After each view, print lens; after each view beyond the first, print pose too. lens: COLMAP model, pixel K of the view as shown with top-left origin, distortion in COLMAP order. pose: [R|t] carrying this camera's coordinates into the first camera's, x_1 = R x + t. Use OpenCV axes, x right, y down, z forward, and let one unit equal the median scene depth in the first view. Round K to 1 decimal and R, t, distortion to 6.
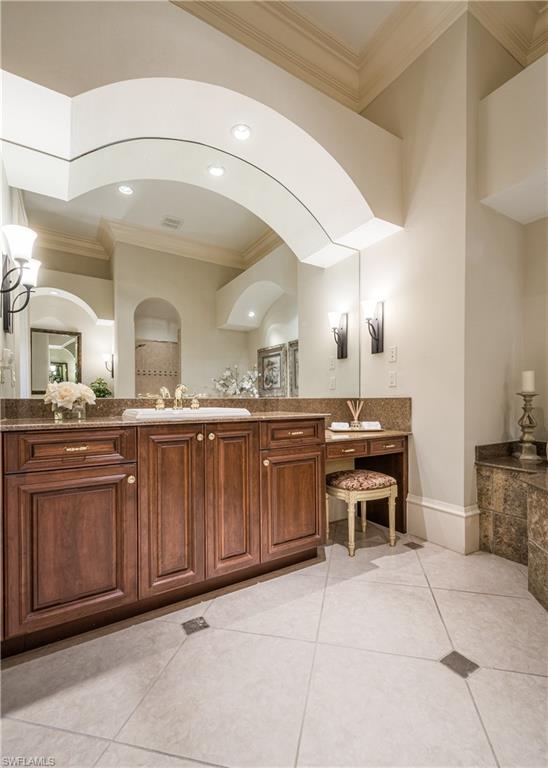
lens RADIAL K [[343.5, 0, 266.1], [0, 343.5, 405.5], [0, 0, 1]] dist [0.008397, -0.001314]
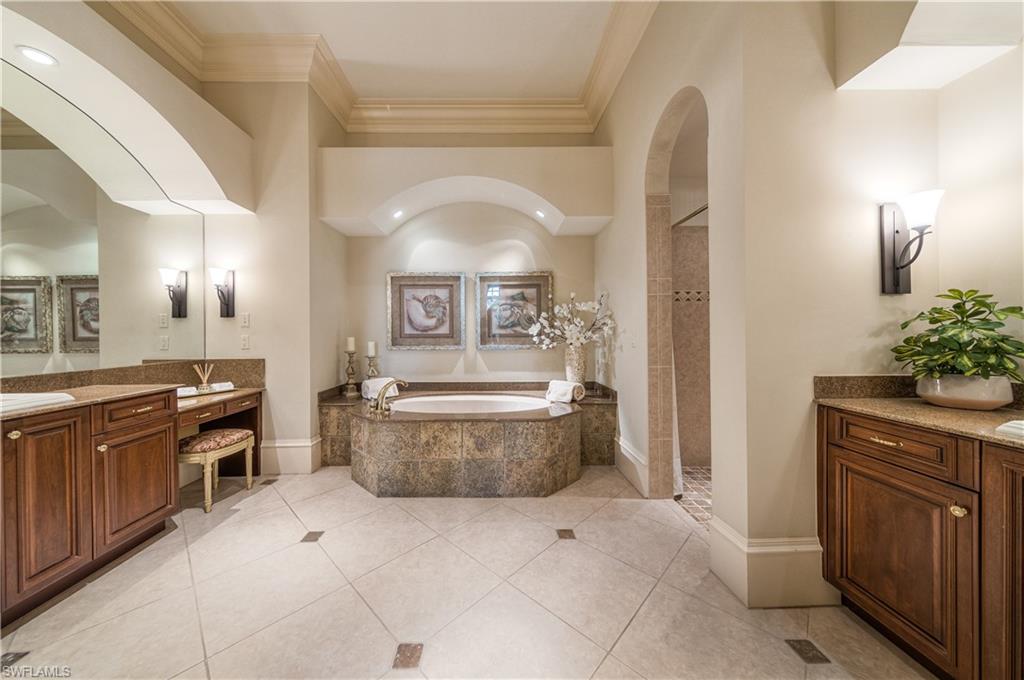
lens RADIAL K [[337.0, 0, 504.3], [0, 337.0, 338.3], [0, 0, 1]] dist [0.005081, 0.000034]
pose [[0.481692, -0.005273, 0.876325, -0.216580], [0.010769, 0.999942, 0.000097, -0.092027], [-0.876274, 0.009390, 0.481721, -0.307859]]
